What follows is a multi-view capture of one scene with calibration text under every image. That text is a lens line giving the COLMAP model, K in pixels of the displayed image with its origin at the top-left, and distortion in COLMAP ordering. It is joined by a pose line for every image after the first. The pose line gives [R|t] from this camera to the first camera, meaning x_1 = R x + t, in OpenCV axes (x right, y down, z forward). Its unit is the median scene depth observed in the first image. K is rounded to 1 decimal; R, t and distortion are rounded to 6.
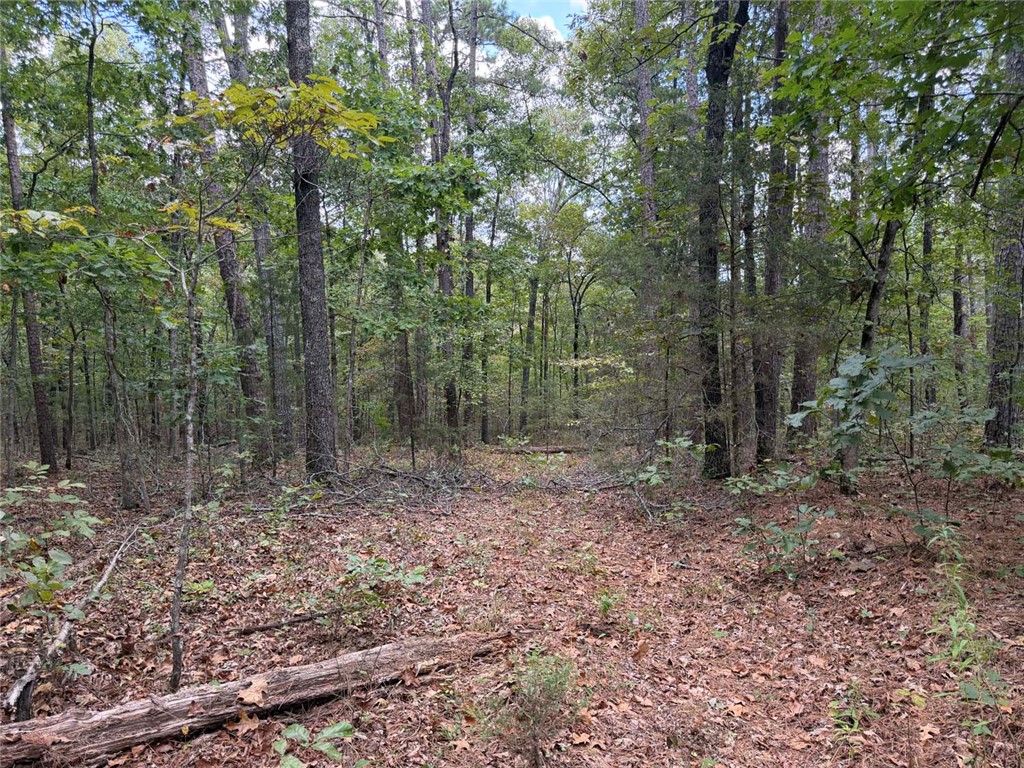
lens RADIAL K [[717.2, 0, 512.0], [0, 717.2, 384.0], [0, 0, 1]] dist [0.000019, -0.003938]
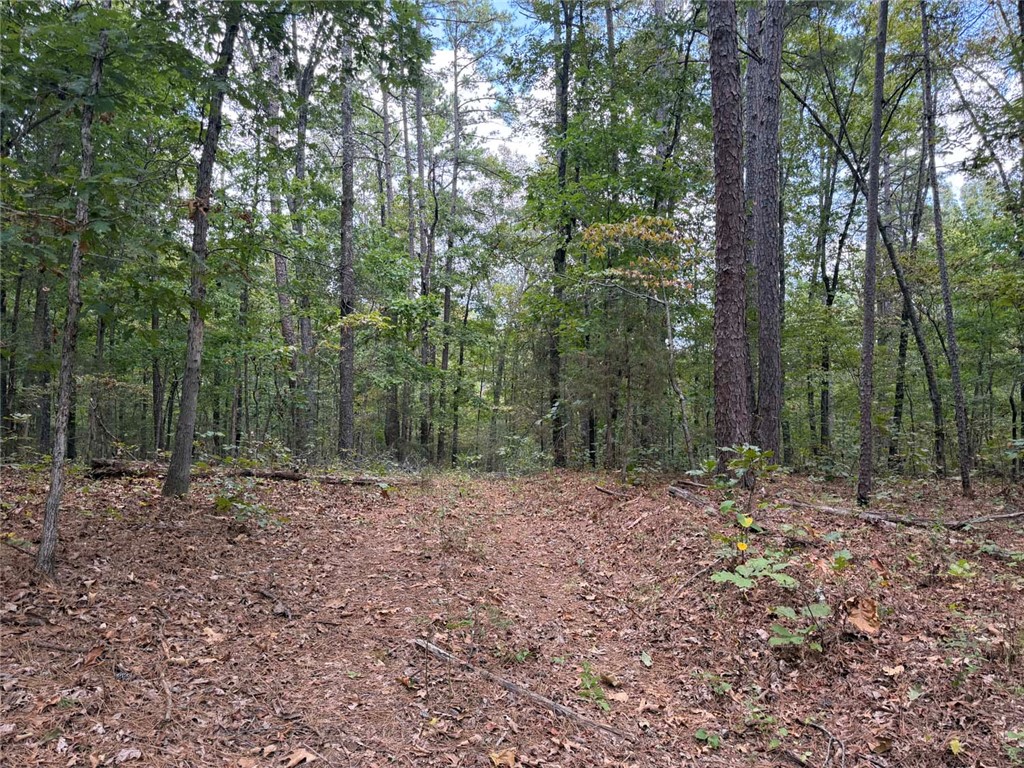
lens RADIAL K [[717.2, 0, 512.0], [0, 717.2, 384.0], [0, 0, 1]] dist [0.000019, -0.003938]
pose [[0.999330, 0.033817, 0.013975, 0.072436], [-0.032631, 0.996433, -0.077826, 0.034208], [-0.016557, 0.077318, 0.996869, -0.494896]]
